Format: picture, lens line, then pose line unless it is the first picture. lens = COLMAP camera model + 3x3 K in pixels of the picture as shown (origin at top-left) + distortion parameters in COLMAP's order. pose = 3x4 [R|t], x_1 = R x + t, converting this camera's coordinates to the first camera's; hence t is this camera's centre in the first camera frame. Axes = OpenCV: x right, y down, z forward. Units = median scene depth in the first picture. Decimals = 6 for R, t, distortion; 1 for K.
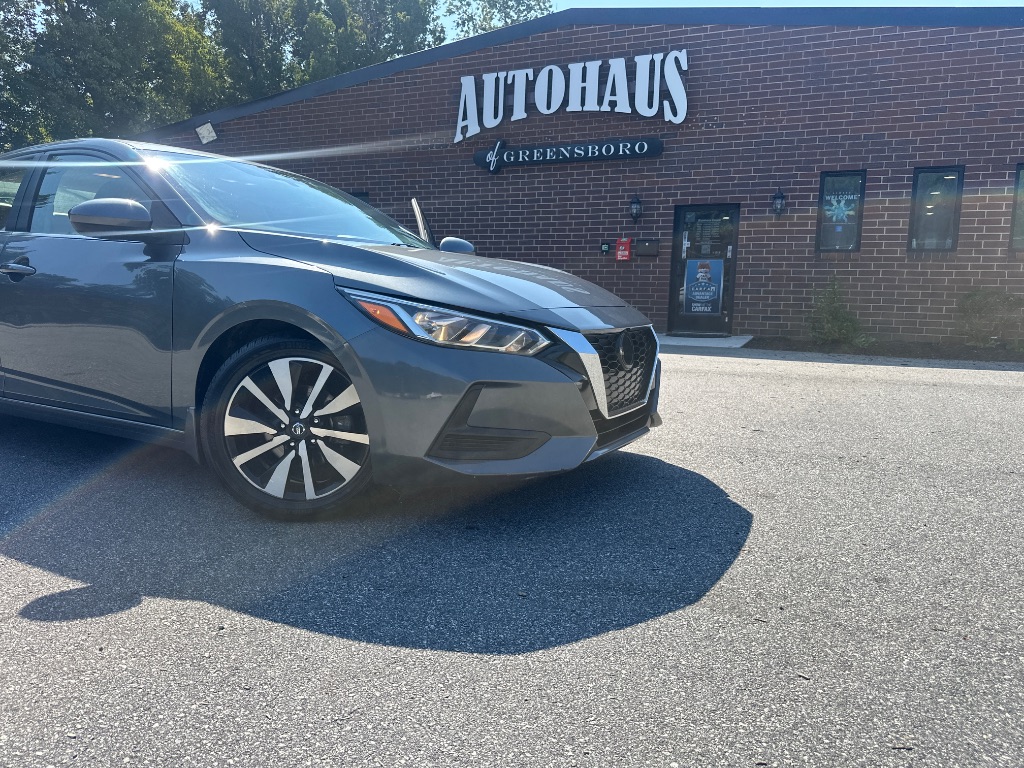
lens RADIAL K [[725.3, 0, 515.3], [0, 725.3, 390.6], [0, 0, 1]] dist [0.034649, -0.043349]
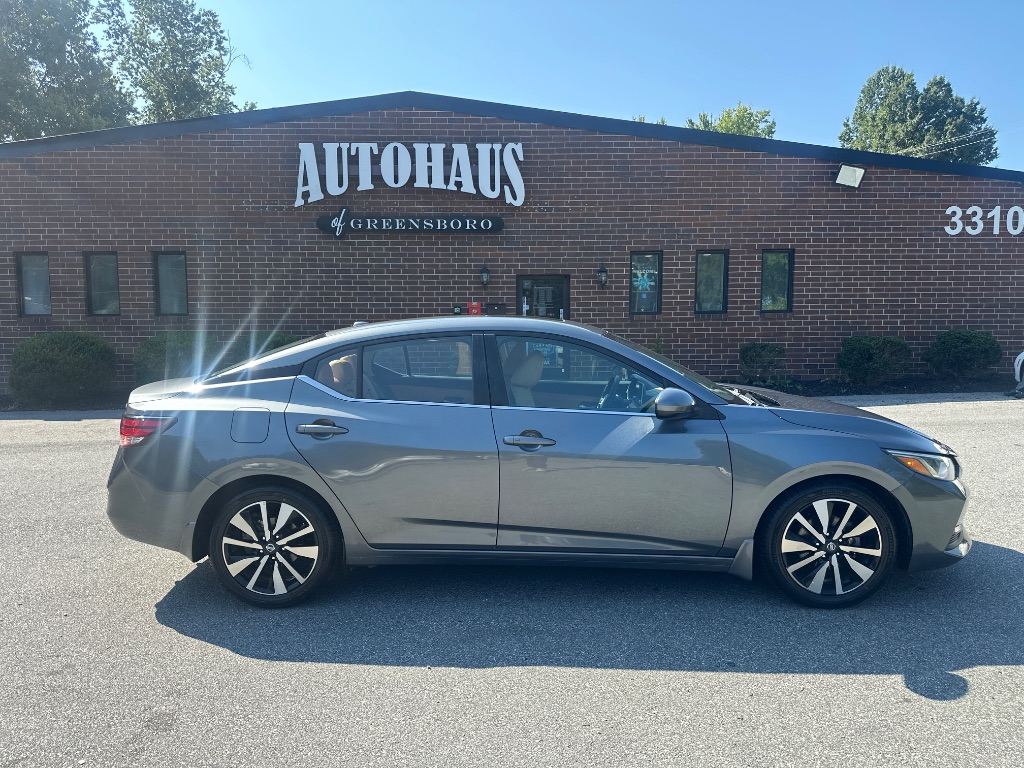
lens RADIAL K [[710.3, 0, 508.3], [0, 710.3, 397.3], [0, 0, 1]] dist [0.078366, -0.071092]
pose [[0.893604, -0.076987, 0.442205, -0.302936], [0.086261, 0.996272, -0.000867, -0.060450], [-0.440490, 0.038920, 0.896913, -0.000439]]
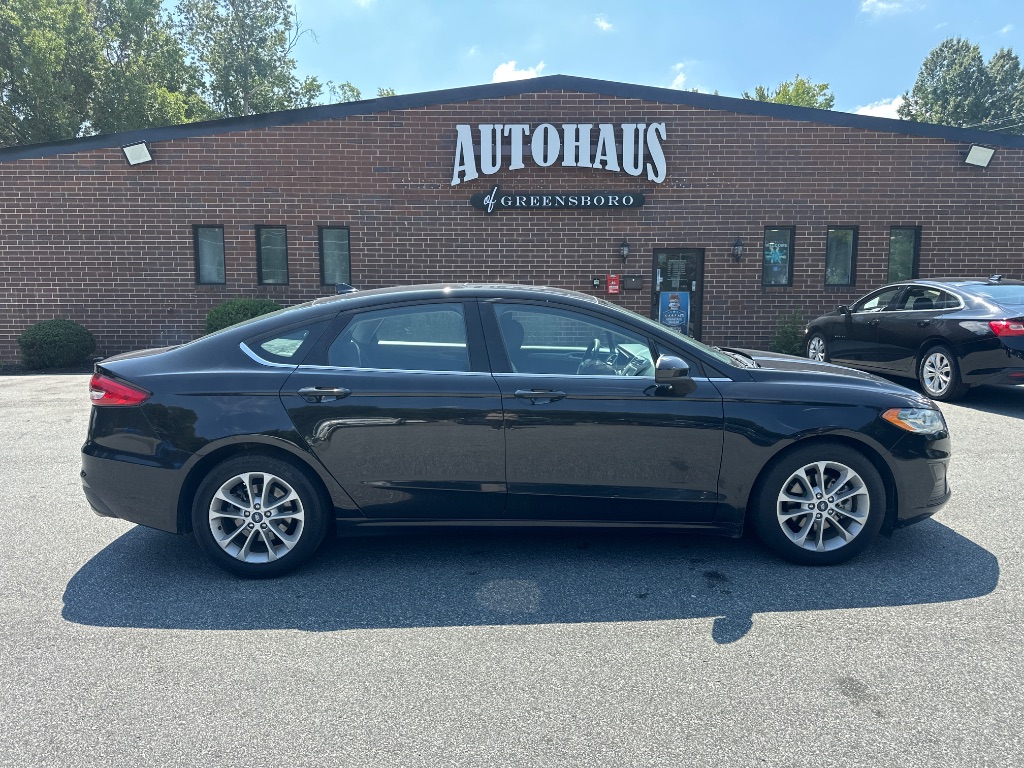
lens RADIAL K [[725.3, 0, 506.5], [0, 725.3, 387.5], [0, 0, 1]] dist [0.034649, -0.043349]
pose [[0.910459, -0.076023, 0.406553, -0.508932], [0.075077, 0.997010, 0.018304, -0.063349], [-0.406729, 0.013858, 0.913444, -0.004693]]
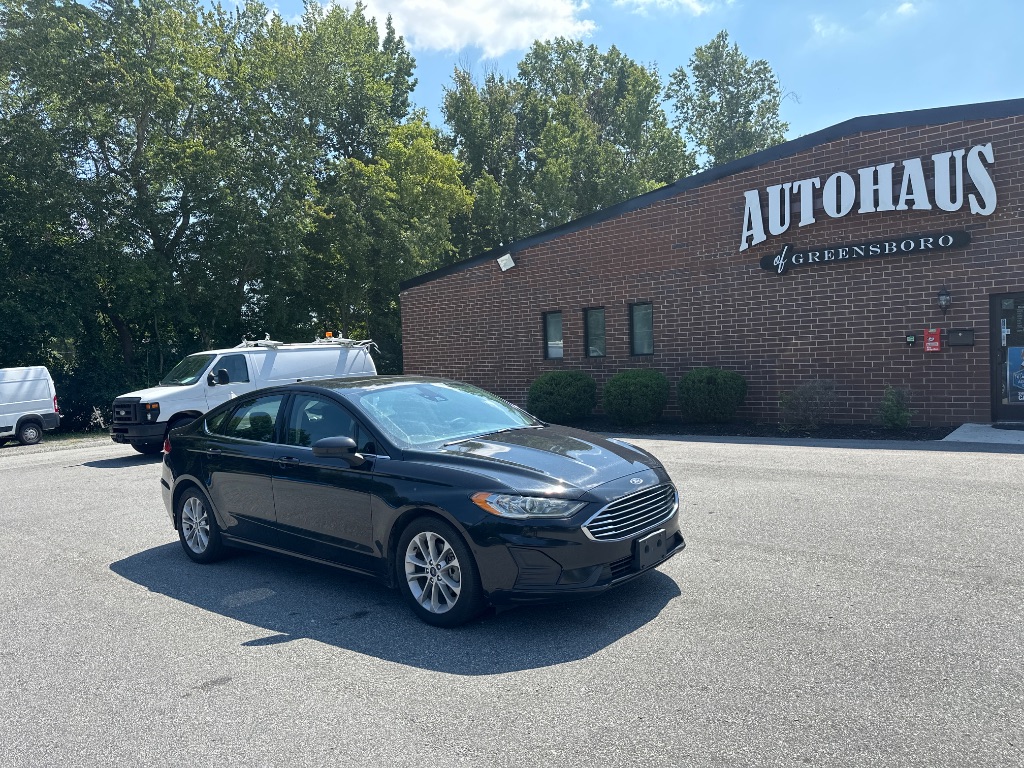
lens RADIAL K [[725.3, 0, 510.2], [0, 725.3, 382.2], [0, 0, 1]] dist [0.034649, -0.043349]
pose [[0.955794, -0.053813, -0.289071, -0.117716], [0.025187, 0.994481, -0.101851, -0.052430], [0.292956, 0.090068, 0.951874, -0.111804]]
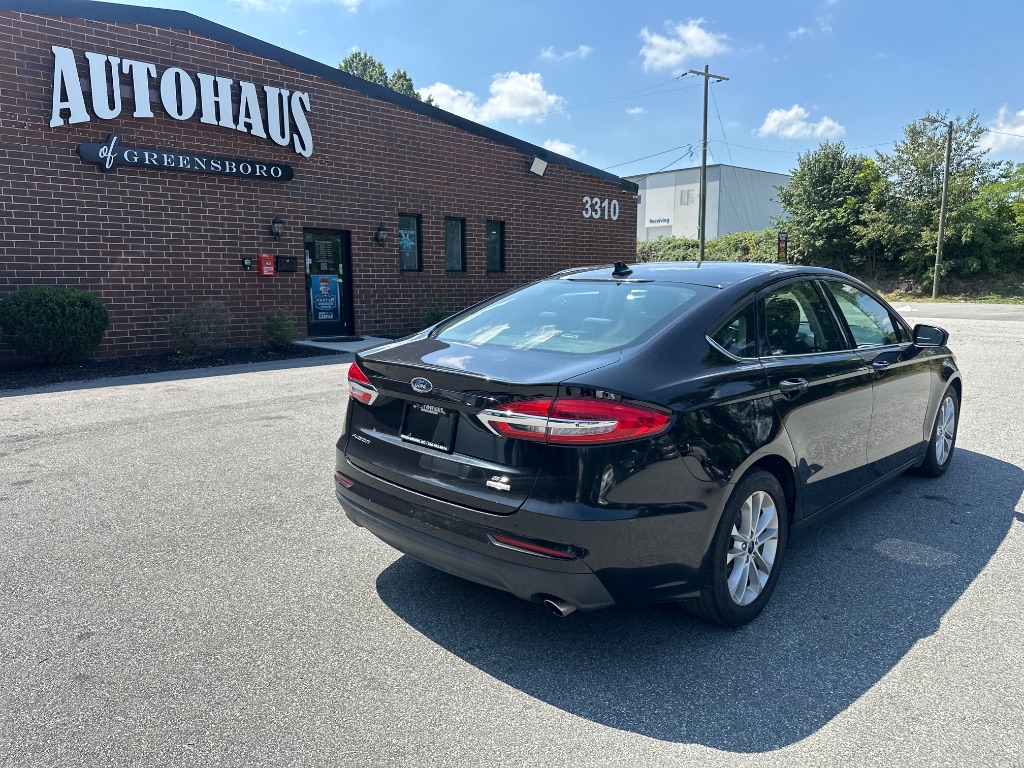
lens RADIAL K [[725.3, 0, 512.7], [0, 725.3, 378.8], [0, 0, 1]] dist [0.034649, -0.043349]
pose [[0.350839, -0.151765, 0.924056, -0.735904], [0.129269, 0.985182, 0.112724, -0.106941], [-0.927470, 0.079903, 0.365259, 0.300296]]
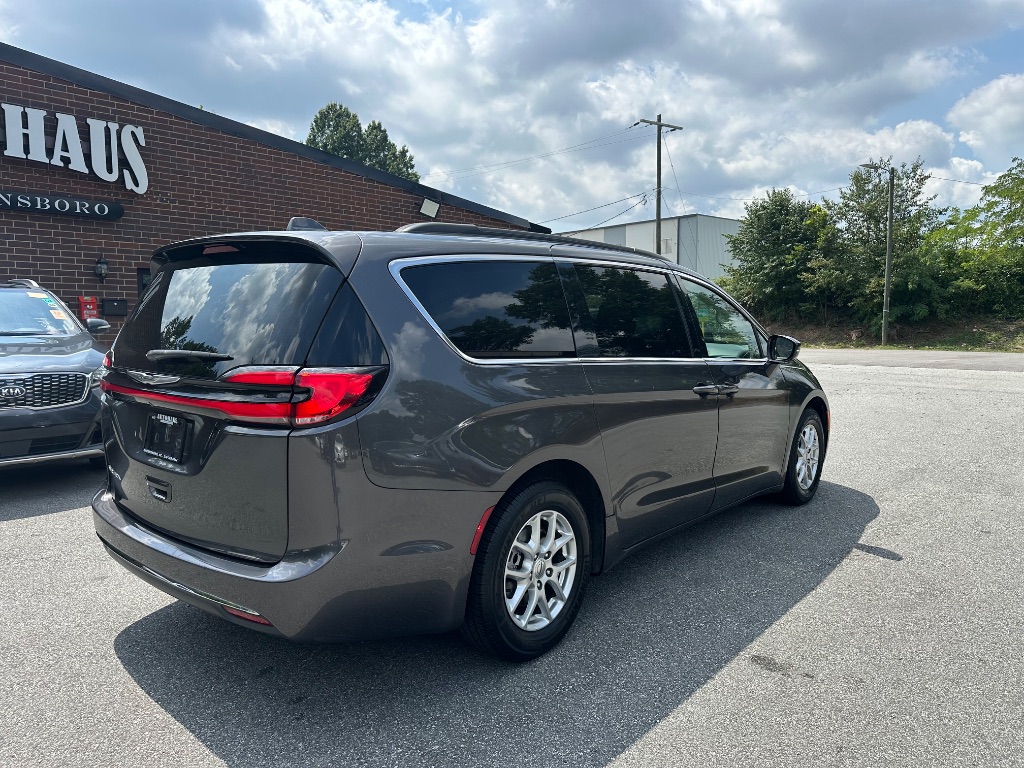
lens RADIAL K [[725.3, 0, 524.7], [0, 725.3, 376.5], [0, 0, 1]] dist [0.034649, -0.043349]
pose [[0.337504, -0.088562, 0.937149, -0.580380], [0.130233, 0.990383, 0.046691, -0.076481], [-0.932272, 0.106290, 0.345792, 0.134513]]
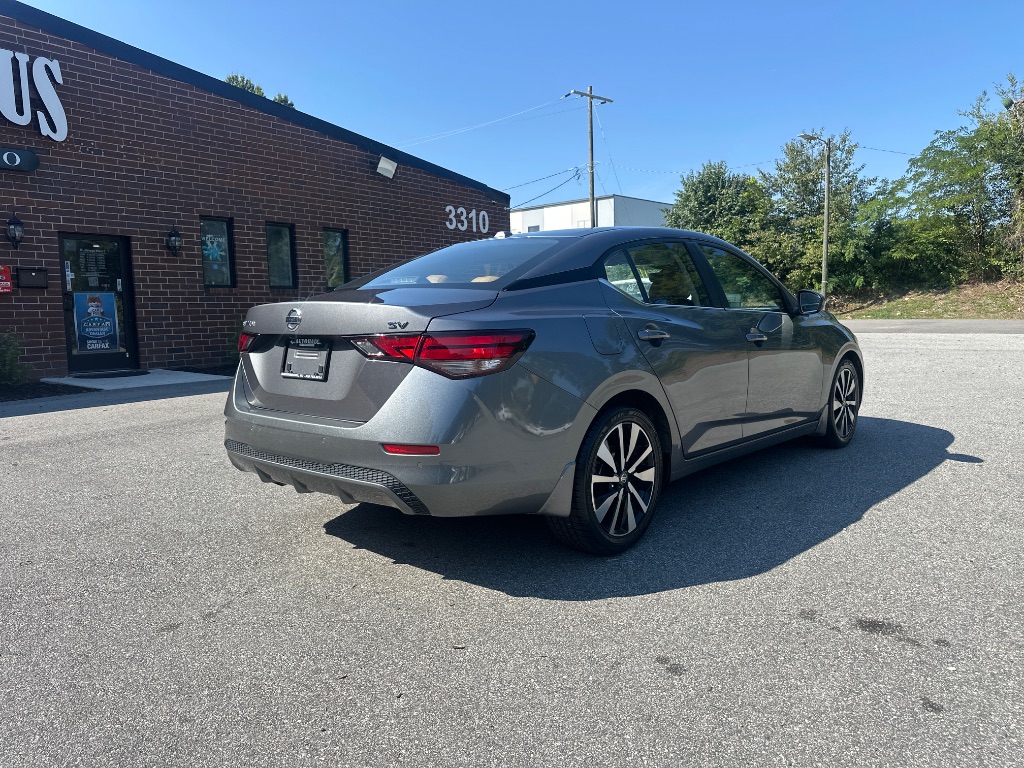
lens RADIAL K [[725.3, 0, 517.2], [0, 725.3, 376.4], [0, 0, 1]] dist [0.034649, -0.043349]
pose [[0.226868, -0.116670, 0.966912, -0.516155], [0.153770, 0.984637, 0.082729, -0.070094], [-0.961710, 0.129913, 0.241323, 0.277144]]
